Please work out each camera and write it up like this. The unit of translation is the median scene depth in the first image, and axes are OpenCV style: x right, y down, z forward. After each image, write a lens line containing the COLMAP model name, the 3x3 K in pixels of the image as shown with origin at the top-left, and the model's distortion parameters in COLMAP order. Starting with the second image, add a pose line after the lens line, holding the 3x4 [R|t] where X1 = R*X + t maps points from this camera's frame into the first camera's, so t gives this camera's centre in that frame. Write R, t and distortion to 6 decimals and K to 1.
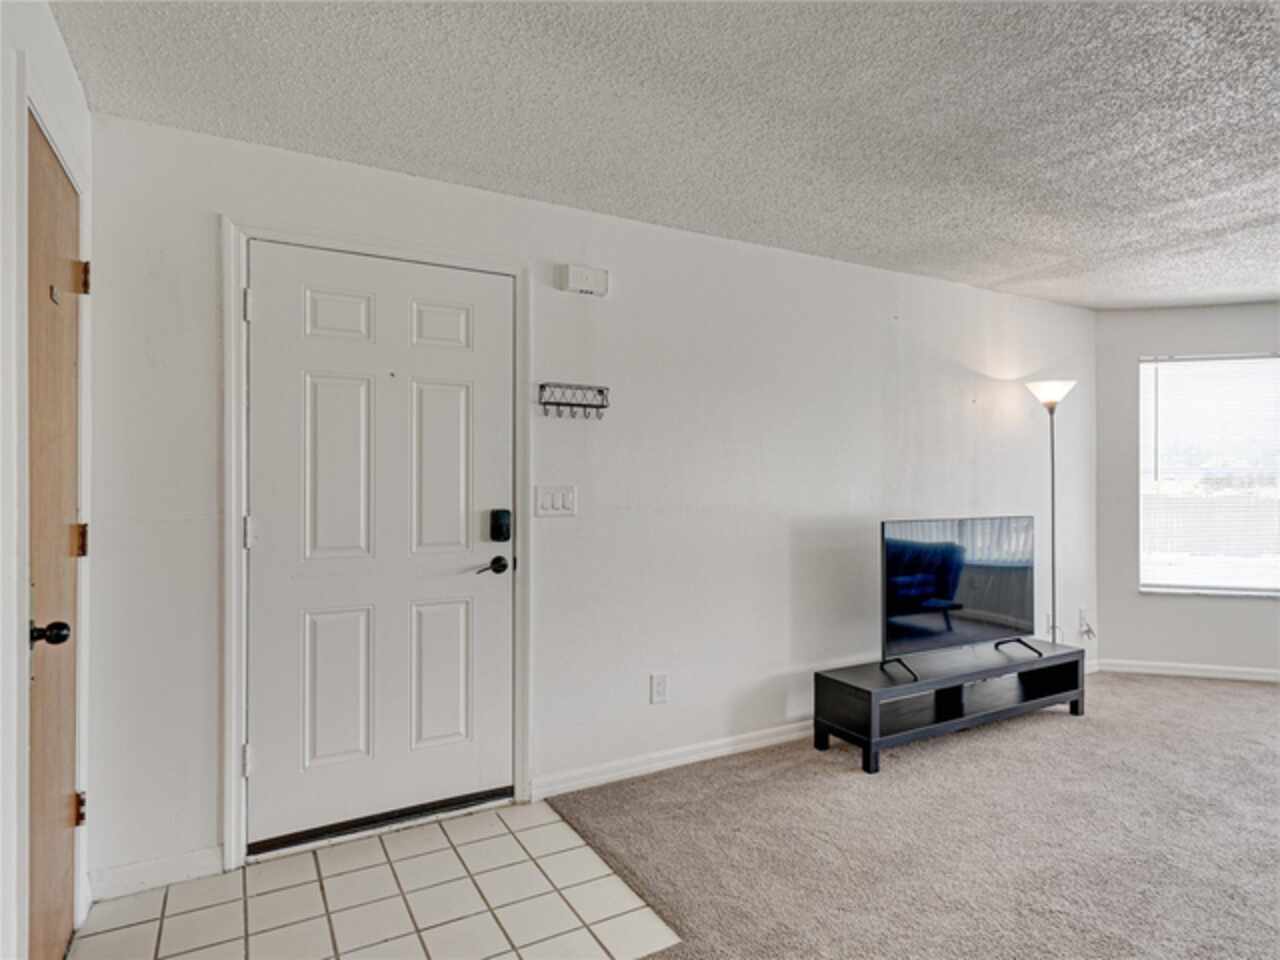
lens RADIAL K [[732.7, 0, 642.2], [0, 732.7, 476.9], [0, 0, 1]] dist [0.001638, 0.001119]
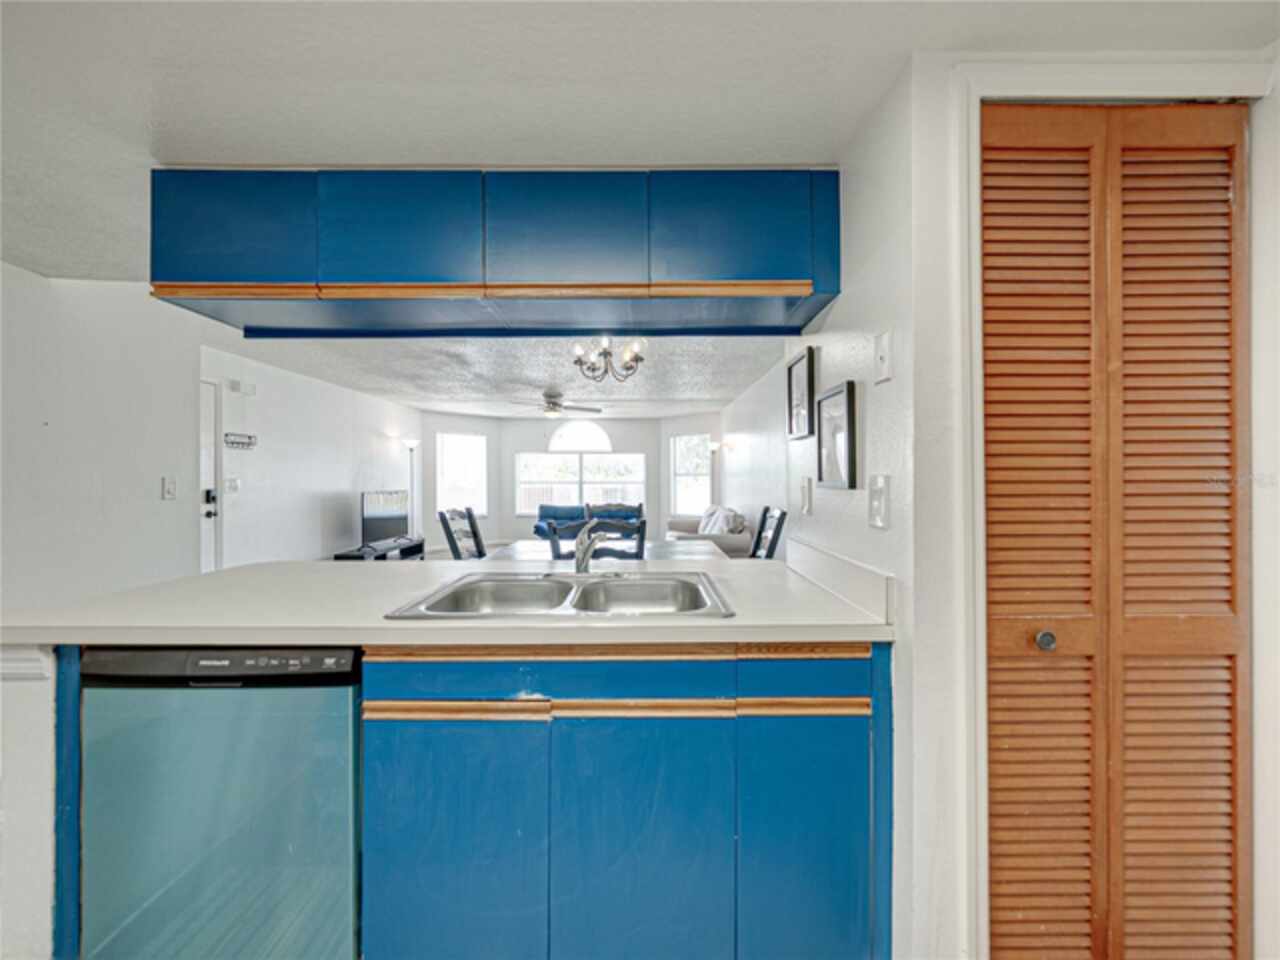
lens RADIAL K [[491.2, 0, 644.2], [0, 491.2, 475.7], [0, 0, 1]] dist [-0.000871, -0.000034]
pose [[0.489533, 0.001252, 0.871984, -0.785340], [0.003216, 0.999990, -0.003241, 0.011014], [-0.871979, 0.004391, 0.489524, -0.814313]]
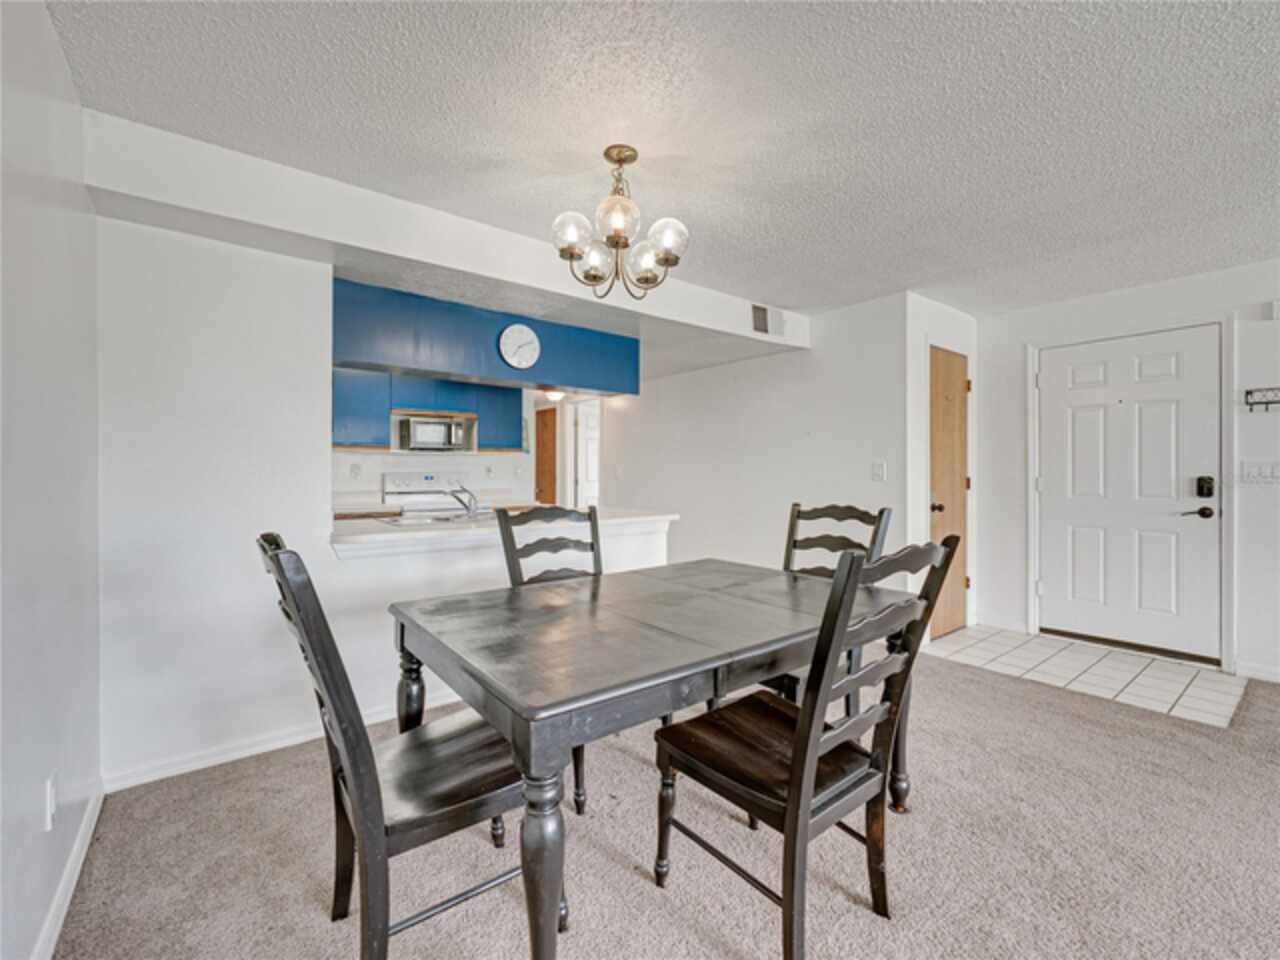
lens RADIAL K [[555.5, 0, 647.0], [0, 555.5, 471.4], [0, 0, 1]] dist [-0.001974, -0.000294]
pose [[0.152400, -0.003646, -0.988312, 0.731098], [0.002072, 0.999992, -0.003369, 0.032385], [0.988317, -0.001534, 0.152406, -0.324629]]
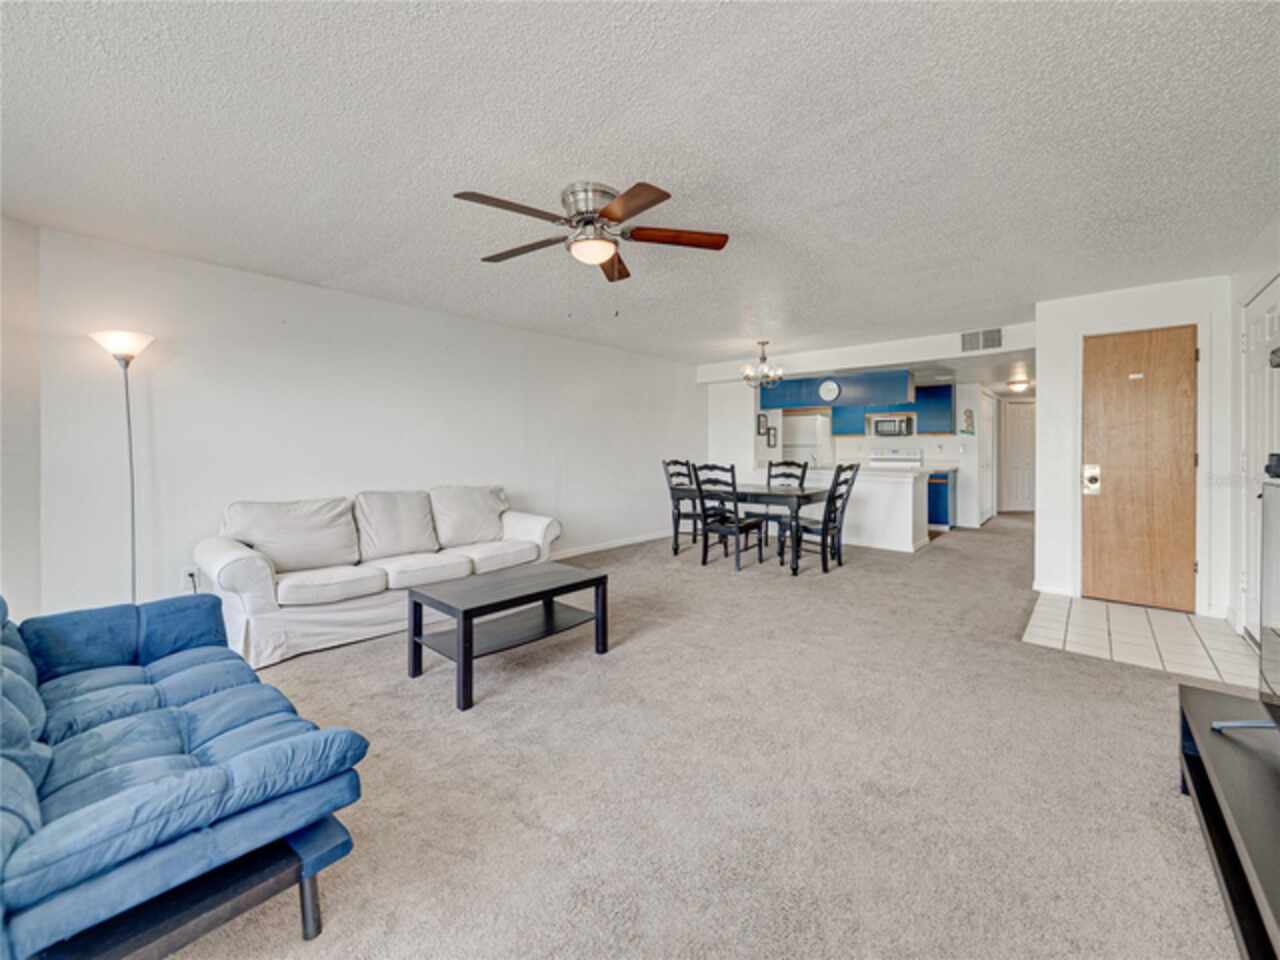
lens RADIAL K [[512.5, 0, 649.7], [0, 512.5, 450.4], [0, 0, 1]] dist [0.000345, 0.000050]
pose [[-0.941814, -0.002402, -0.336127, 1.081556], [-0.003427, 0.999991, 0.002456, 0.037105], [0.336118, 0.003465, -0.941814, 1.376716]]
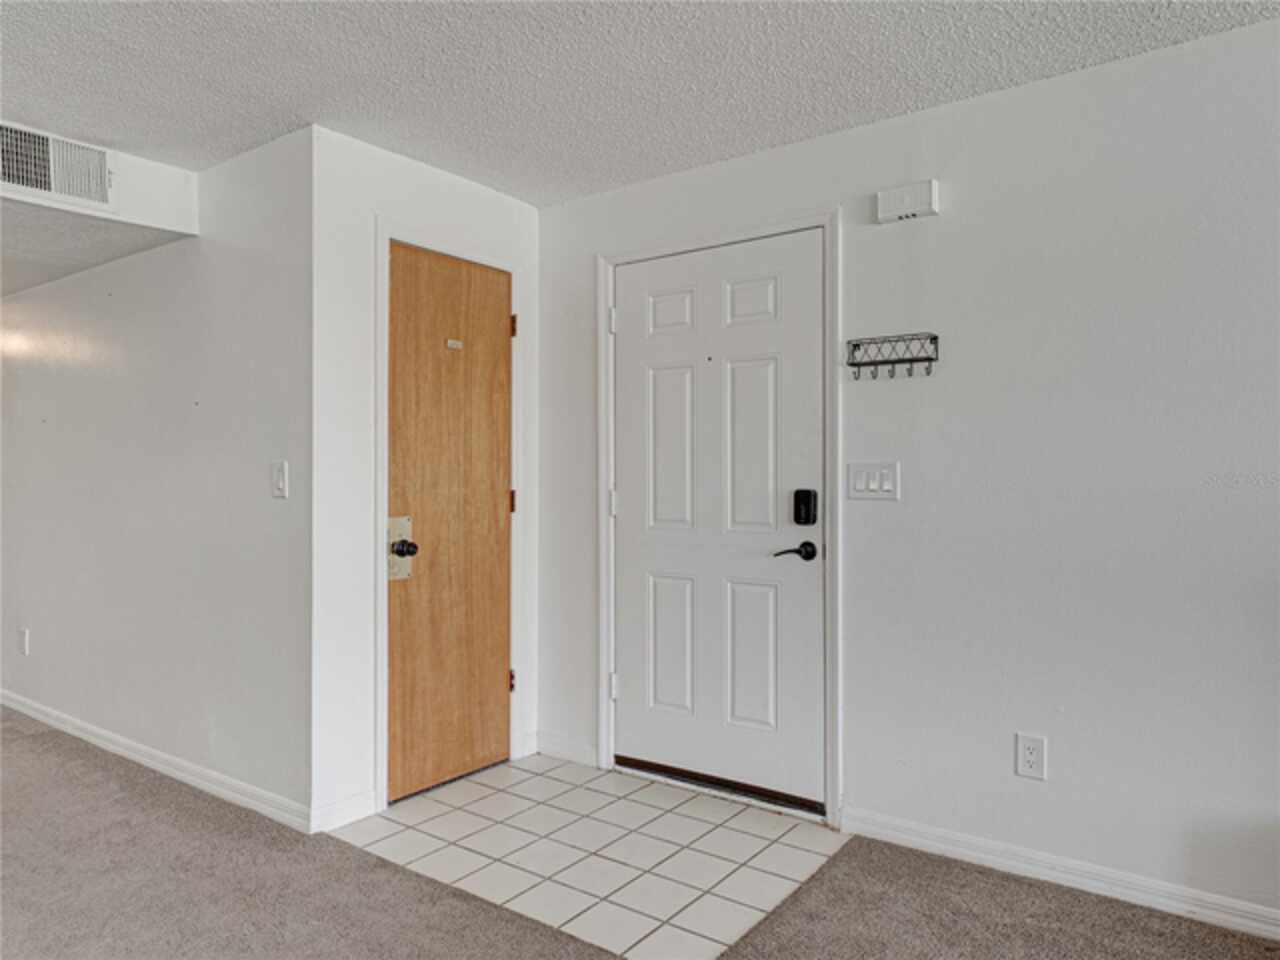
lens RADIAL K [[838.5, 0, 640.6], [0, 838.5, 475.5], [0, 0, 1]] dist [0.001498, 0.001226]
pose [[0.414841, -0.007552, -0.909863, 0.613991], [0.002657, 0.999971, -0.007088, 0.031644], [0.909890, 0.000523, 0.414849, 0.359265]]
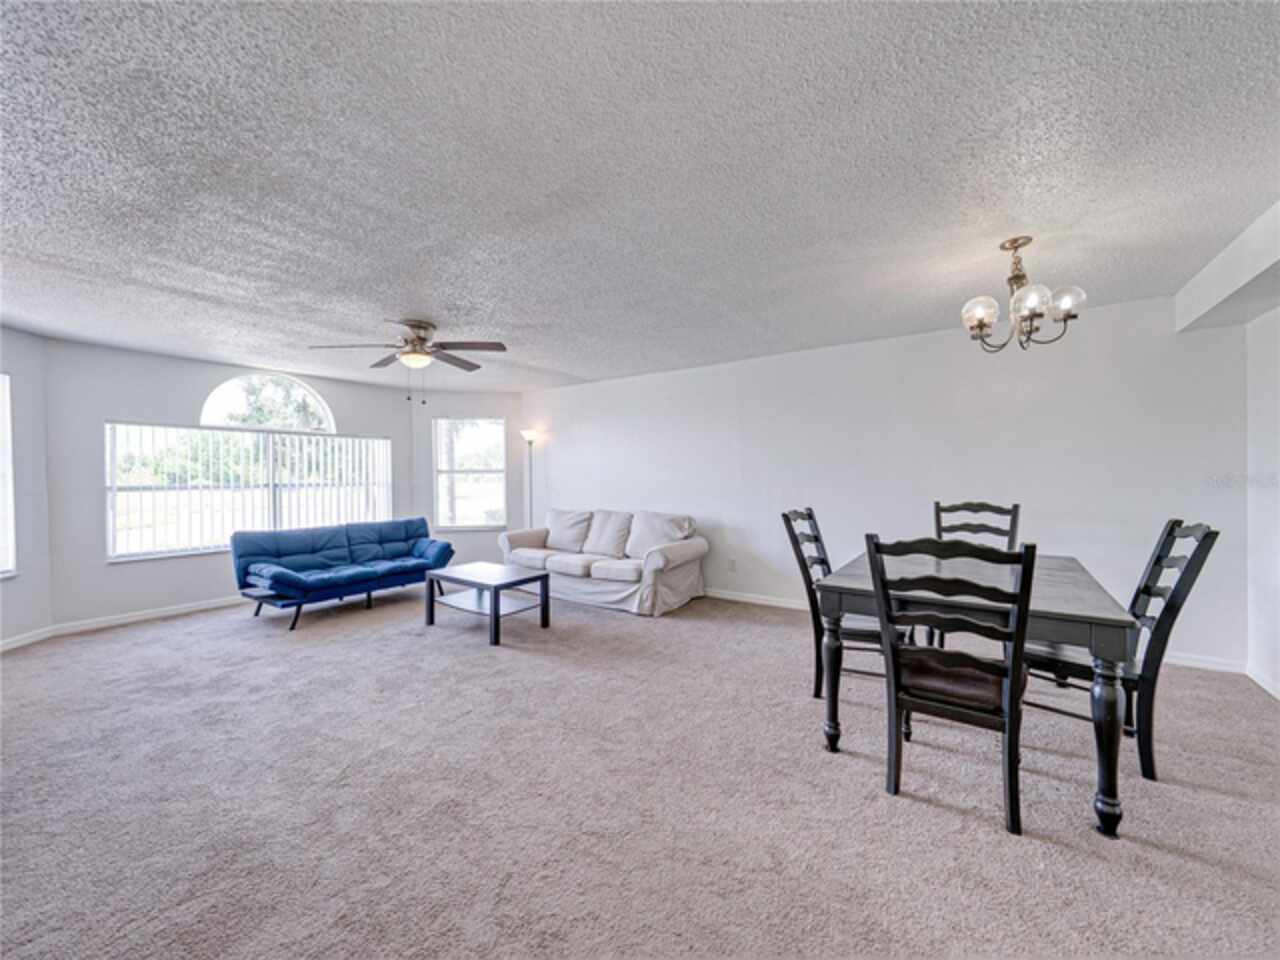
lens RADIAL K [[491.2, 0, 644.2], [0, 491.2, 475.7], [0, 0, 1]] dist [-0.000871, -0.000034]
pose [[-0.431728, -0.002352, 0.902001, -0.396387], [0.009178, 0.999933, 0.007000, 0.006069], [-0.901957, 0.011301, -0.431677, 0.616264]]
